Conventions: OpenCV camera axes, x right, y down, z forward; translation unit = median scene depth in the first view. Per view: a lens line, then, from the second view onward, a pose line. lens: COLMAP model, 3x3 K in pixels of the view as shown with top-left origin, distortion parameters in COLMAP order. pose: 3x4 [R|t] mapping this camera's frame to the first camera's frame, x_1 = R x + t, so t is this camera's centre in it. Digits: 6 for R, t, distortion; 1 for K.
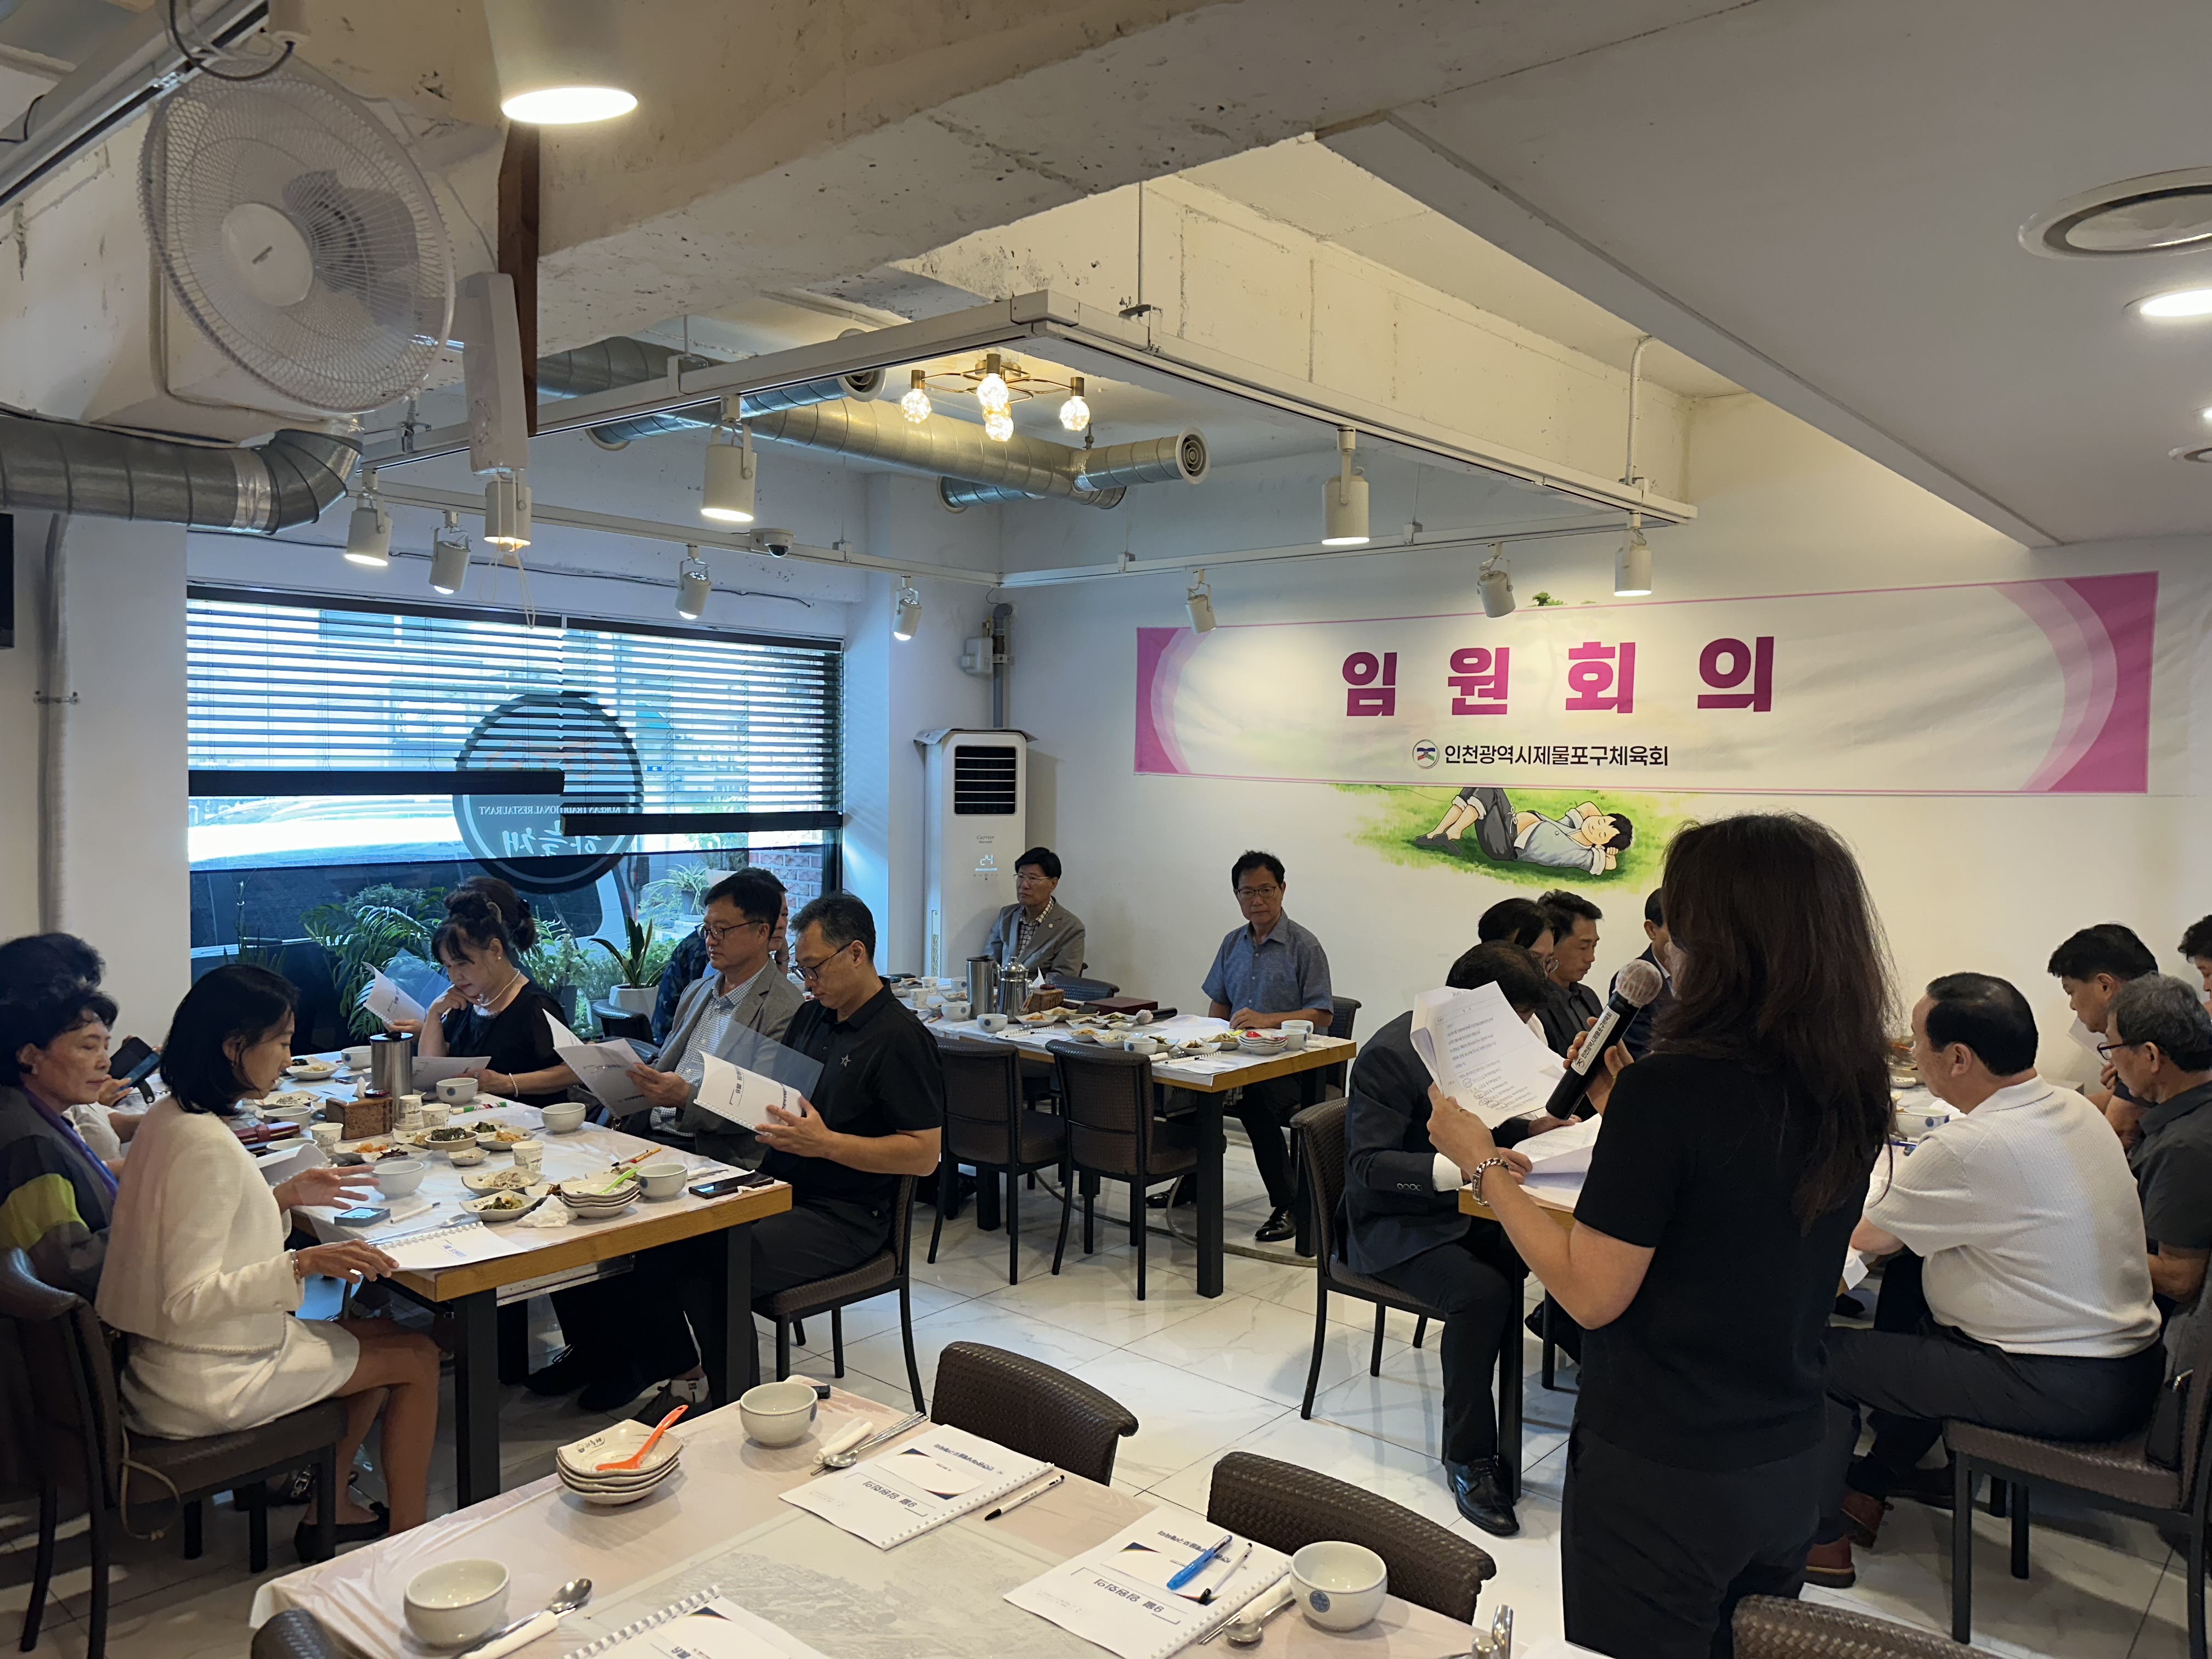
lens RADIAL K [[1494.2, 0, 1118.0], [0, 1494.2, 833.2], [0, 0, 1]] dist [0.140887, -0.207268]
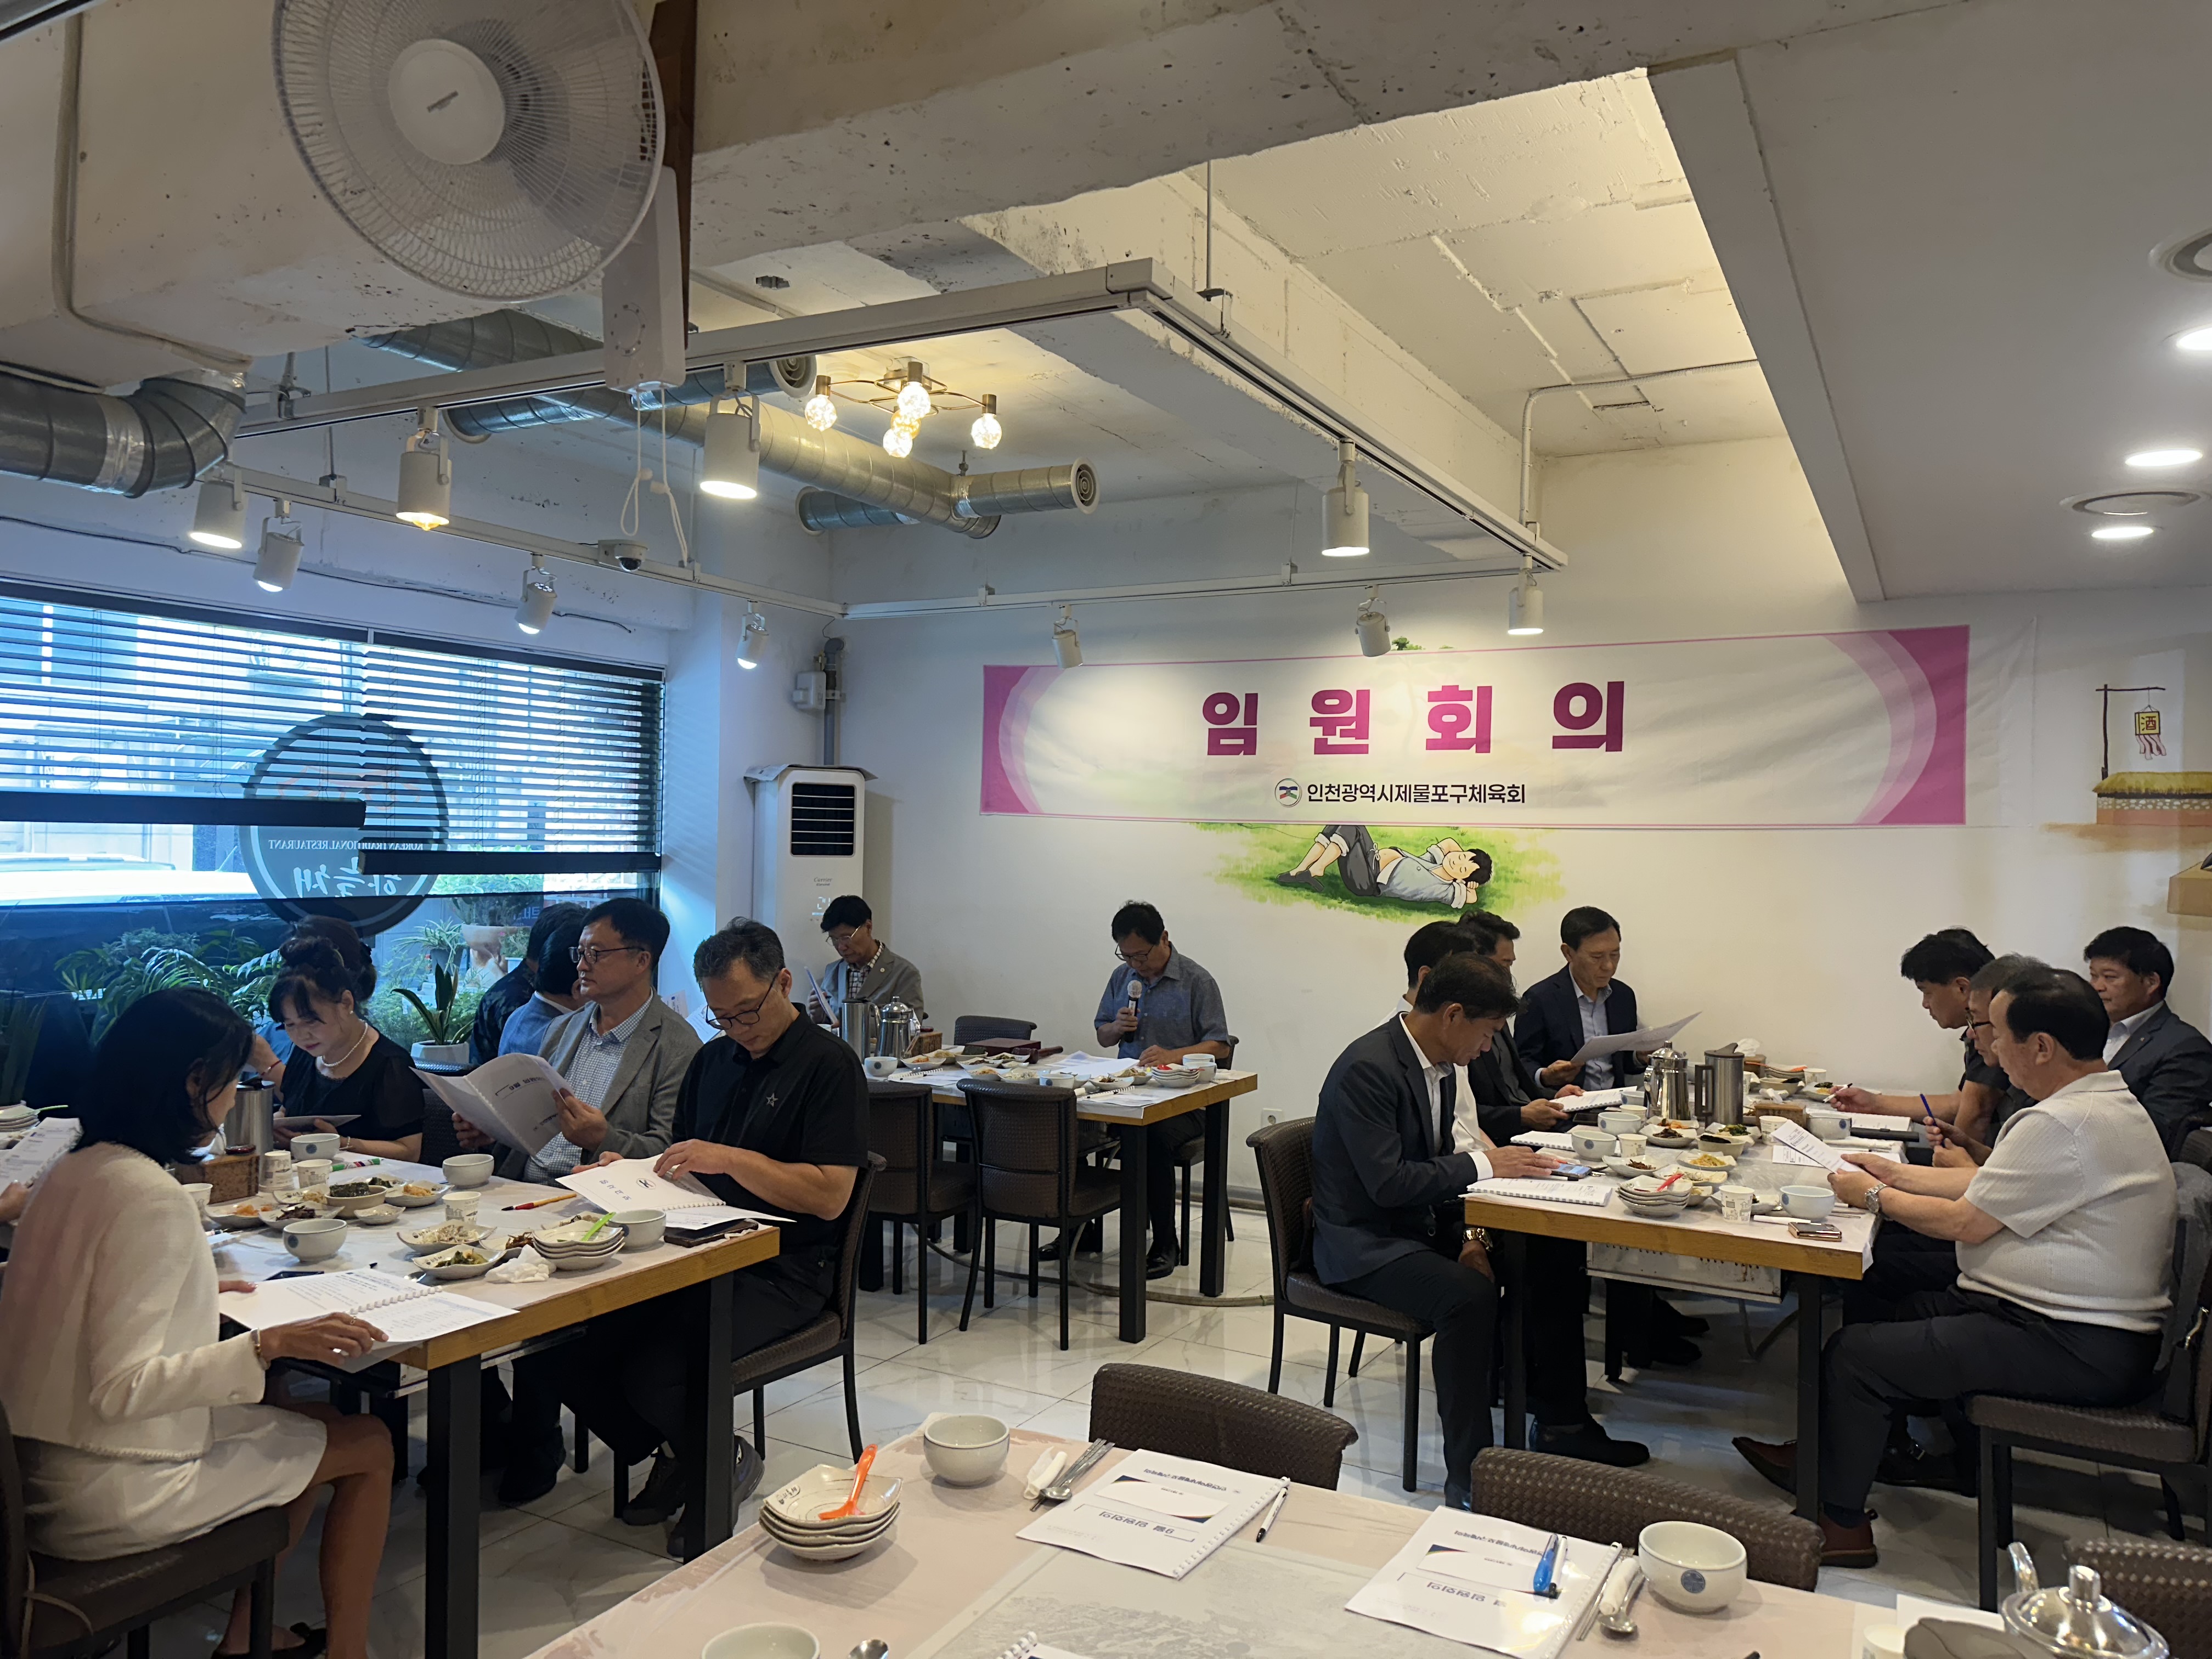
lens RADIAL K [[1493.8, 0, 1122.9], [0, 1493.8, 833.0], [0, 0, 1]] dist [0.141441, -0.212092]
pose [[0.980240, 0.005026, 0.197747, -0.111616], [0.004270, 0.998907, -0.046553, 0.022644], [-0.197765, 0.046477, 0.979147, 0.033600]]
